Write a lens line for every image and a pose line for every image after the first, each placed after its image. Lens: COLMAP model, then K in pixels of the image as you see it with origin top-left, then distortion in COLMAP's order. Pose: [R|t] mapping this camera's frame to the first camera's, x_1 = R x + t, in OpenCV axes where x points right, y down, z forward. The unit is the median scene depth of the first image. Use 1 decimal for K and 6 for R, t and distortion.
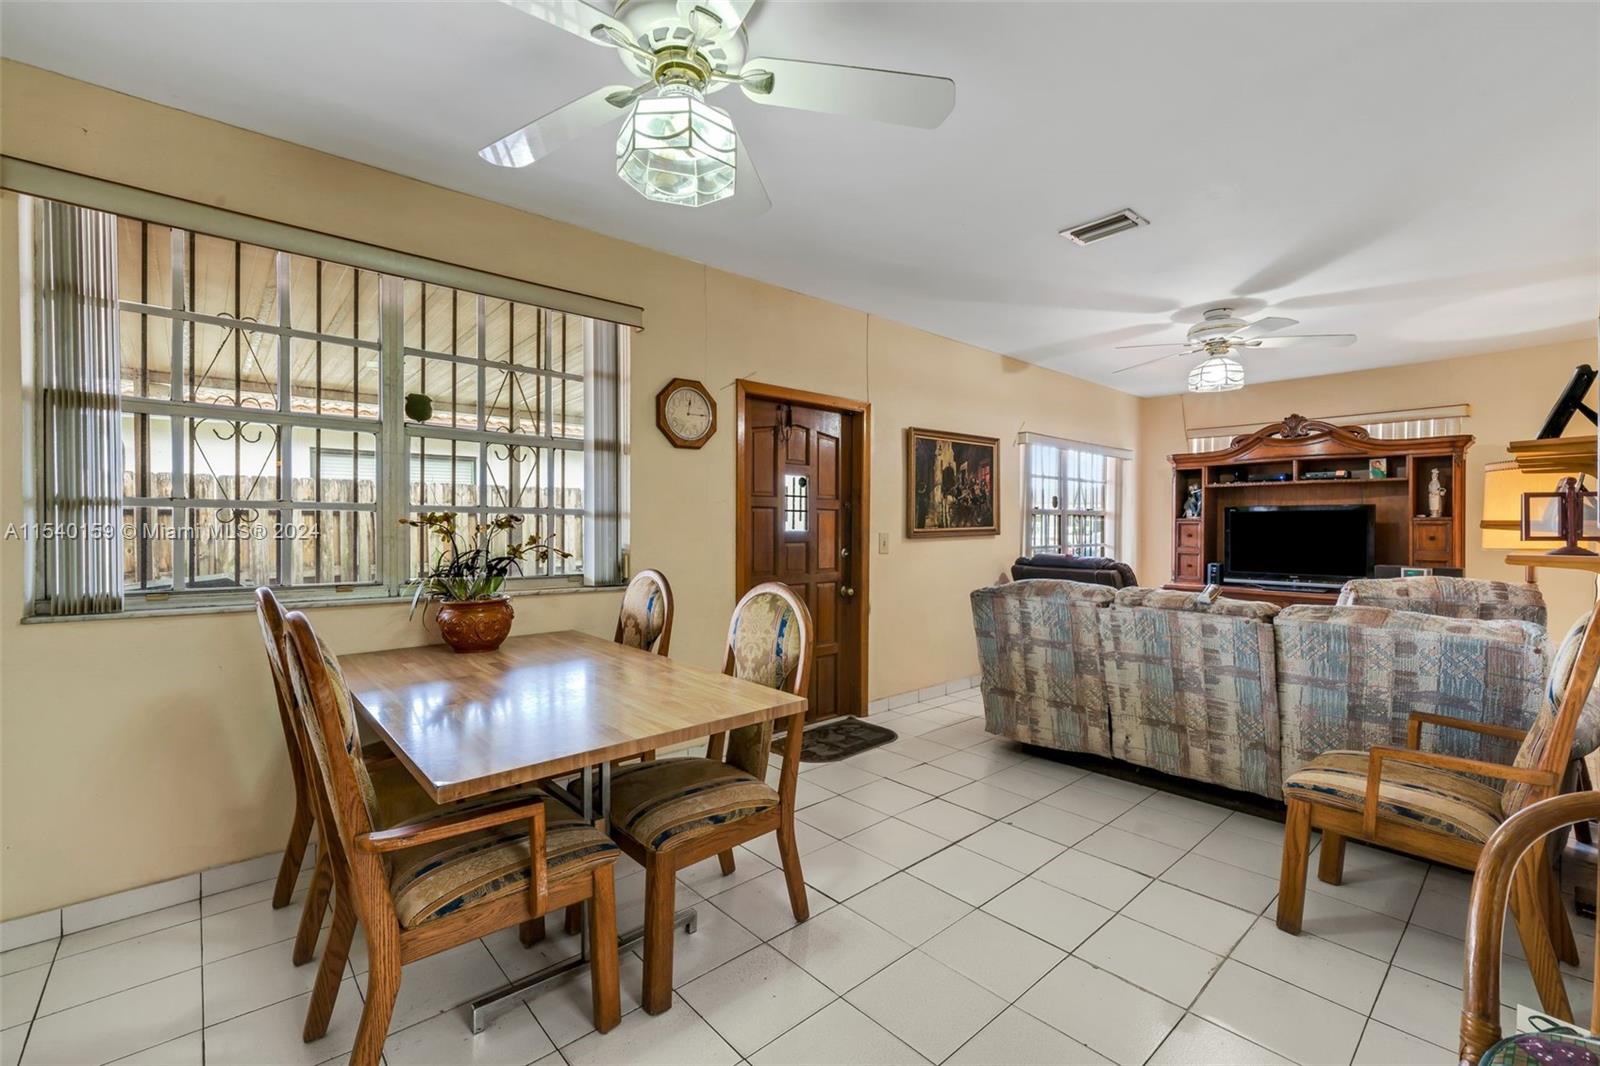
lens RADIAL K [[678.2, 0, 802.9], [0, 678.2, 536.5], [0, 0, 1]] dist [-0.001252, 0.000257]
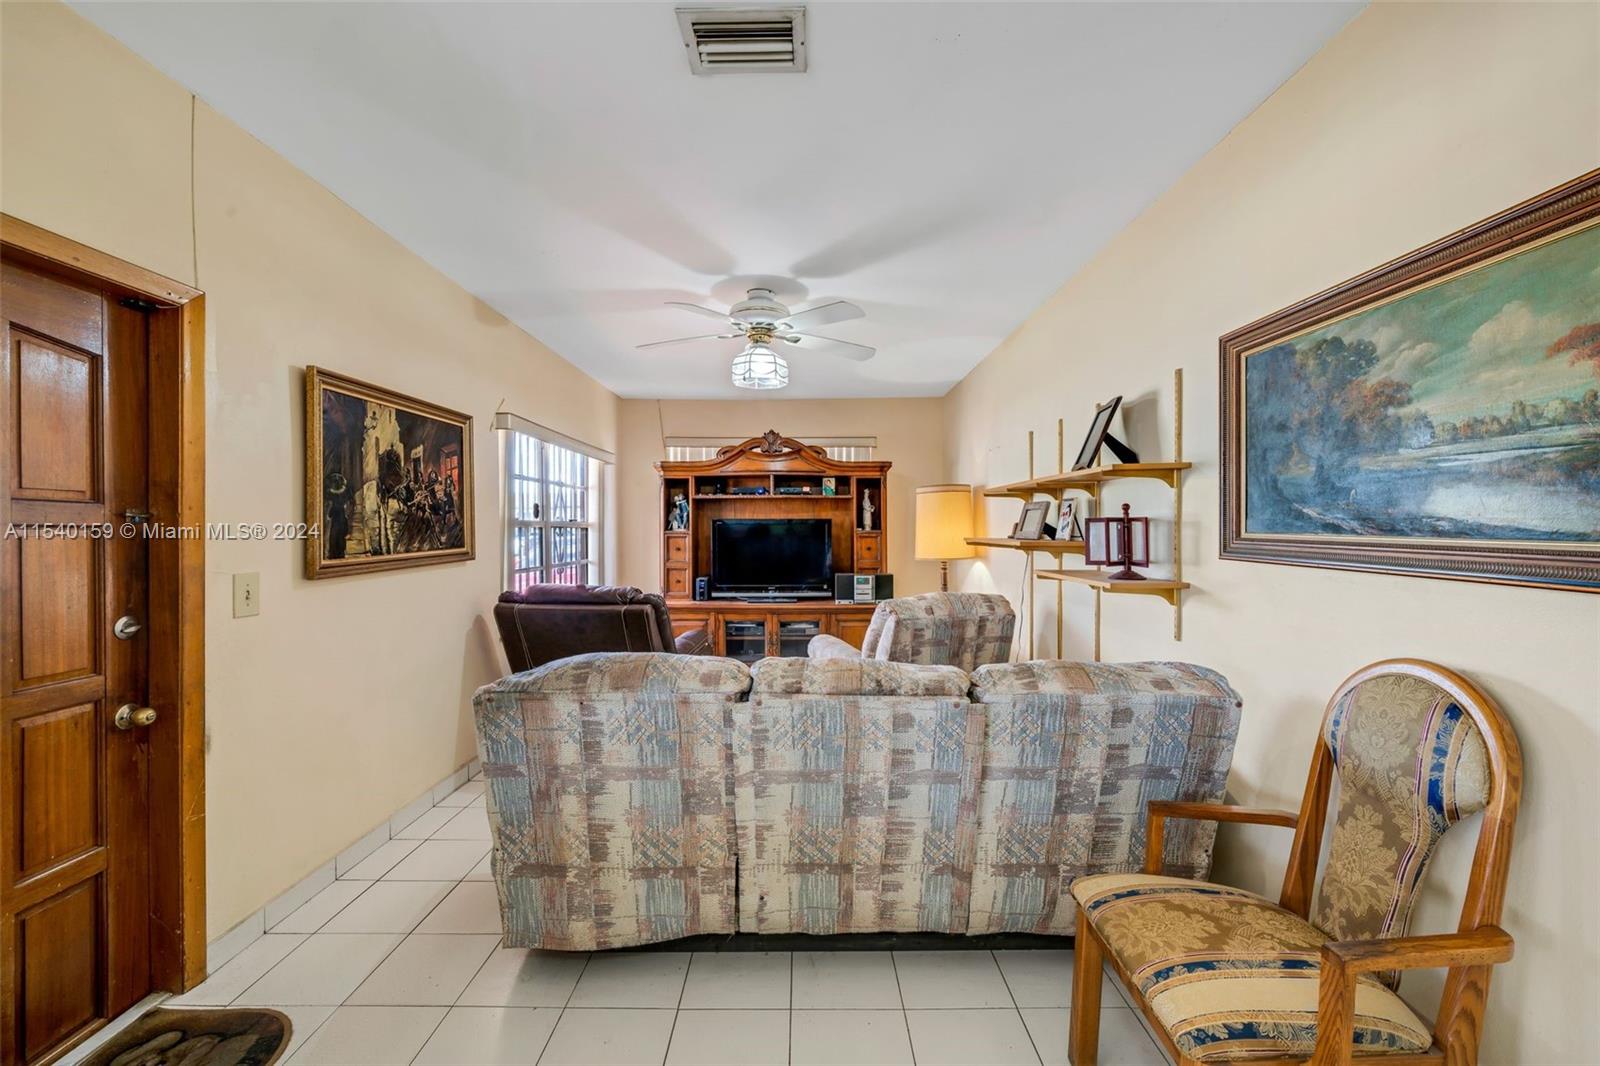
lens RADIAL K [[634.0, 0, 800.0], [0, 634.0, 533.0], [0, 0, 1]] dist [-0.002188, -0.000024]
pose [[0.671032, -0.009068, 0.741373, 0.053430], [0.015989, 0.999870, -0.002243, -0.028403], [-0.741256, 0.013359, 0.671089, 0.430072]]
